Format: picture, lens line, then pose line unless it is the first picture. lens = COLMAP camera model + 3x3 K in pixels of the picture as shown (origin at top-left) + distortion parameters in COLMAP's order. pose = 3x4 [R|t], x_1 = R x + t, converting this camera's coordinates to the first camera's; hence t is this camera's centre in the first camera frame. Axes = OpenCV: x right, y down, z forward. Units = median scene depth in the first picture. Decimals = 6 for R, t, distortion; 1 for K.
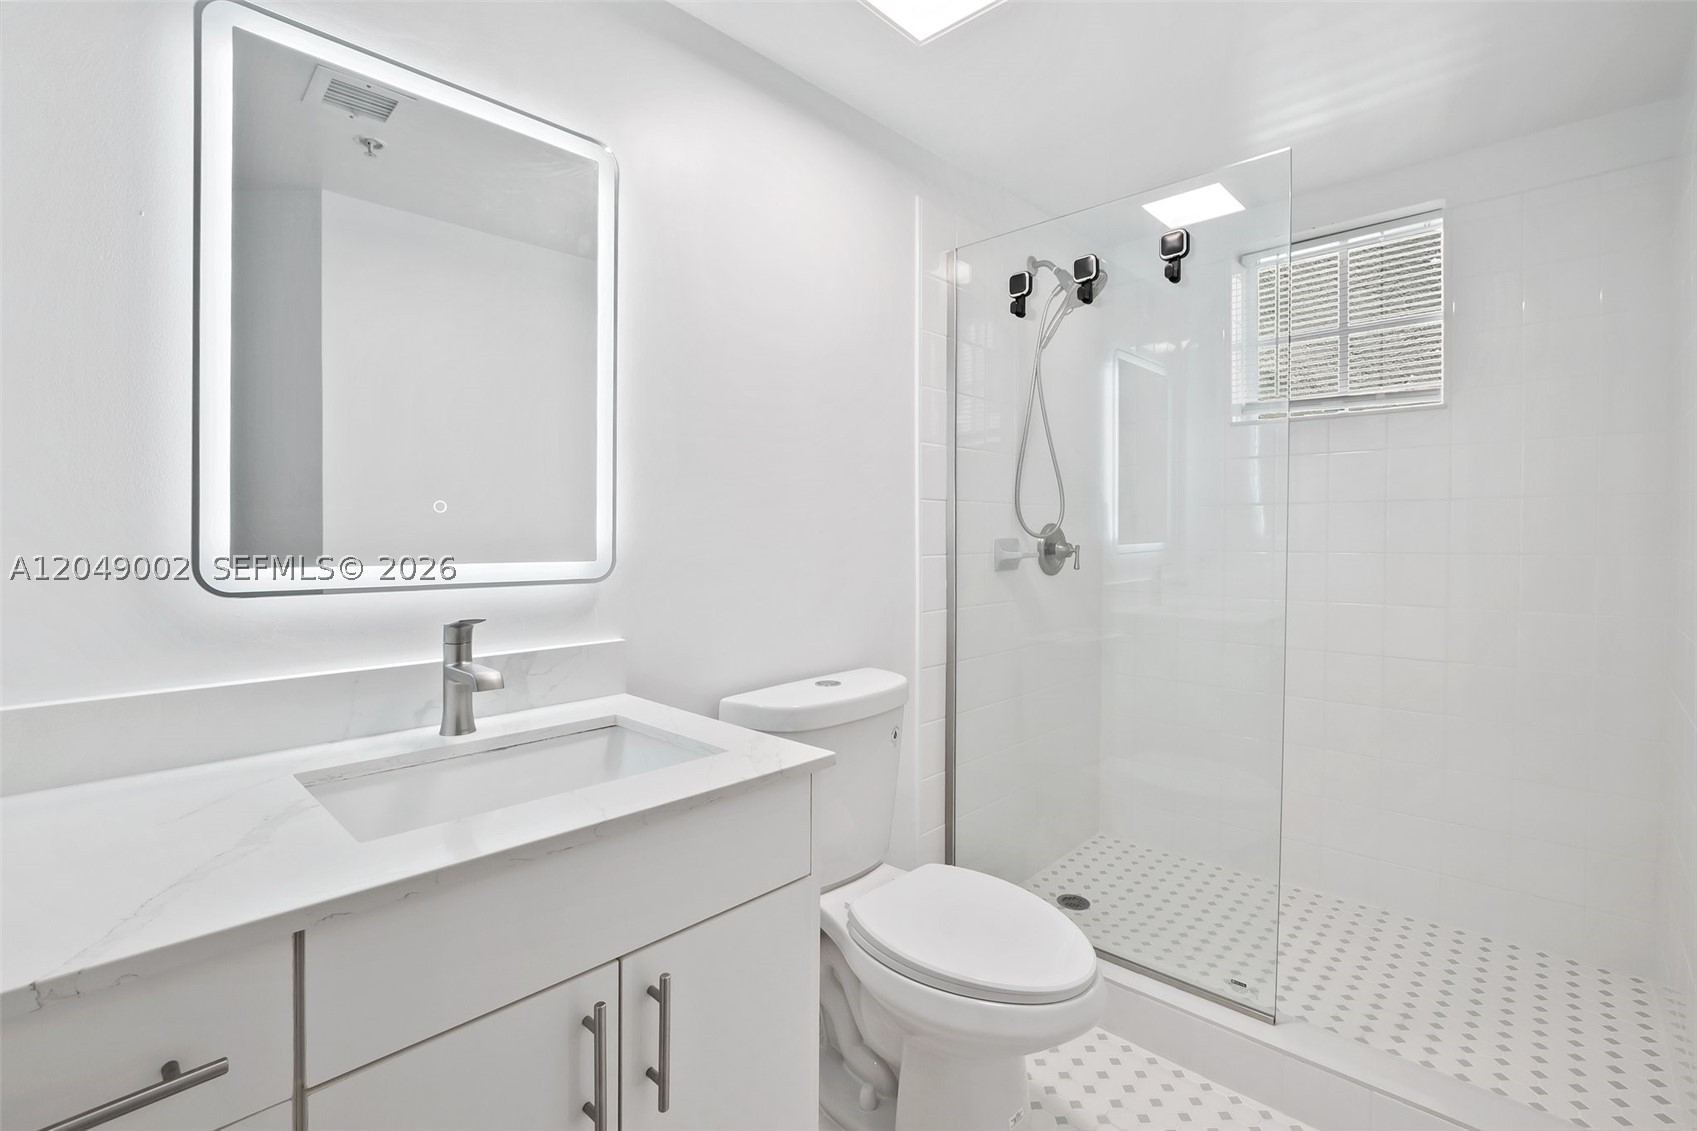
lens RADIAL K [[749.1, 0, 861.6], [0, 749.1, 554.1], [0, 0, 1]] dist [-0.029847, 0.006171]
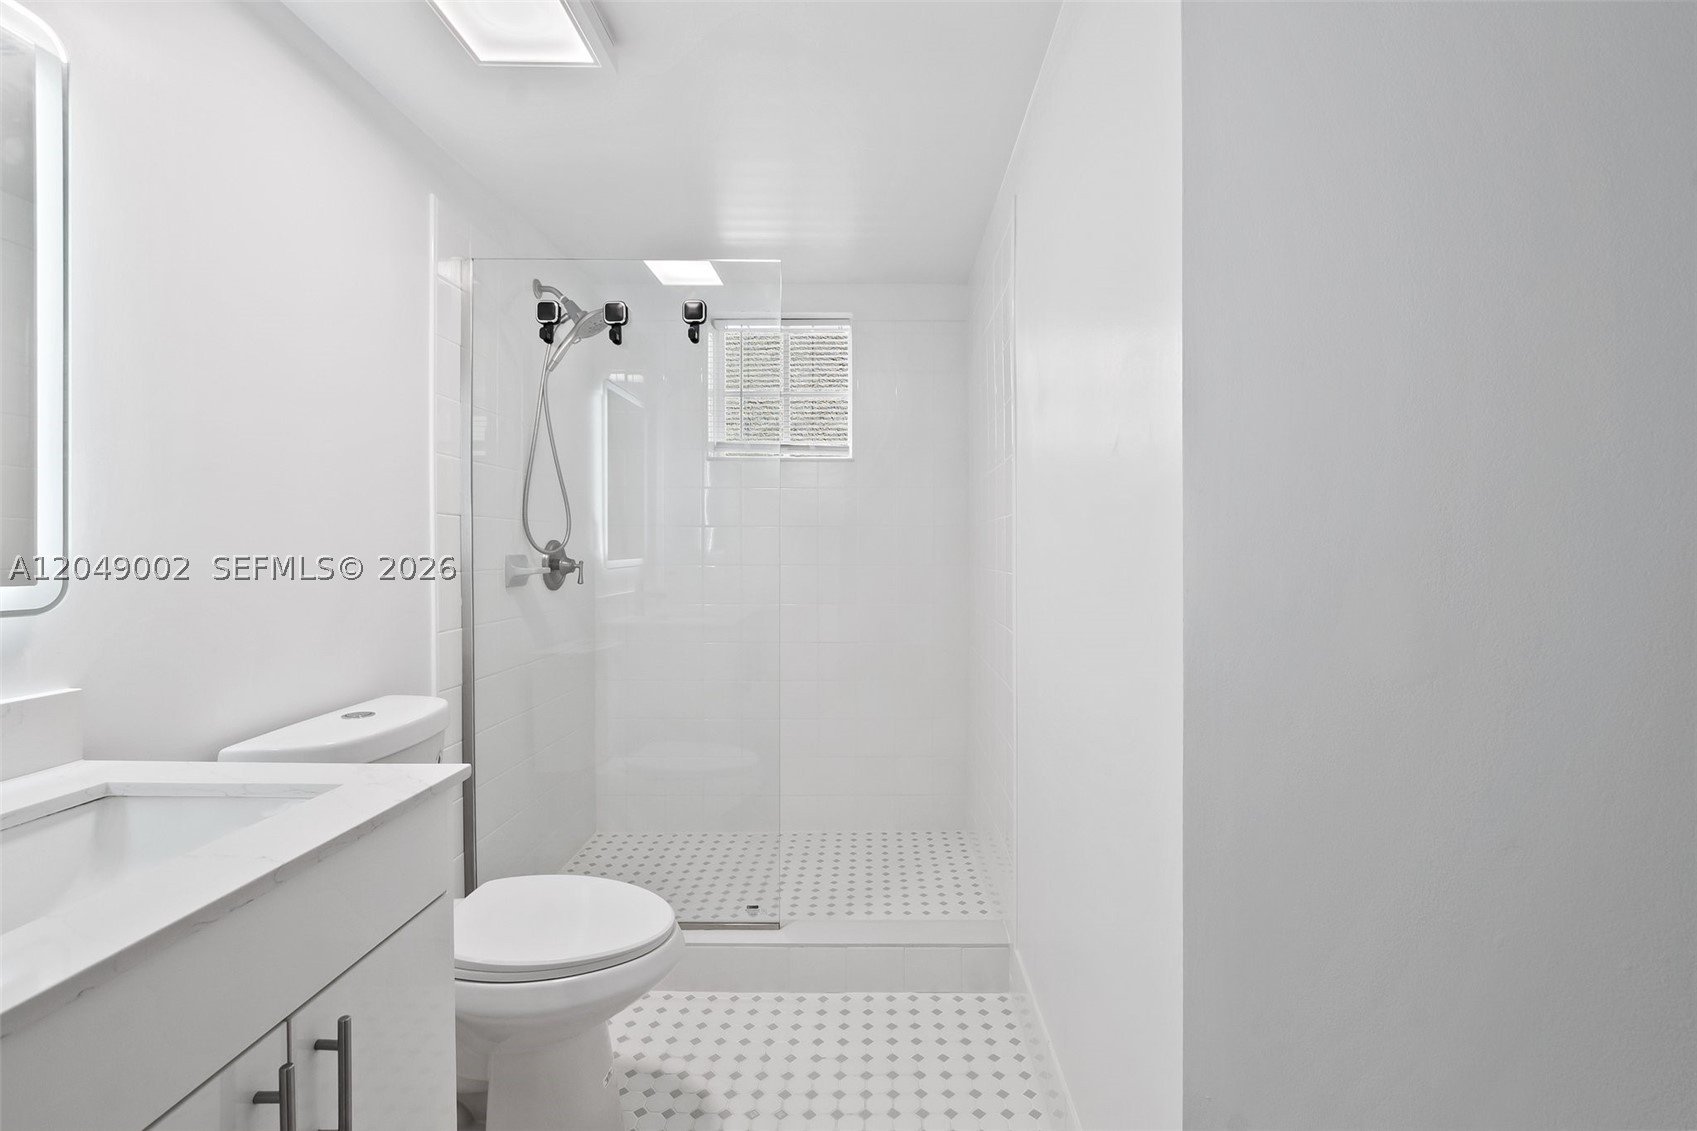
lens RADIAL K [[749.1, 0, 861.6], [0, 749.1, 554.1], [0, 0, 1]] dist [-0.029847, 0.006171]
pose [[0.735232, 0.000559, 0.677816, -0.160105], [0.013693, 0.999783, -0.015677, 0.000636], [-0.677678, 0.020807, 0.735065, -0.055392]]
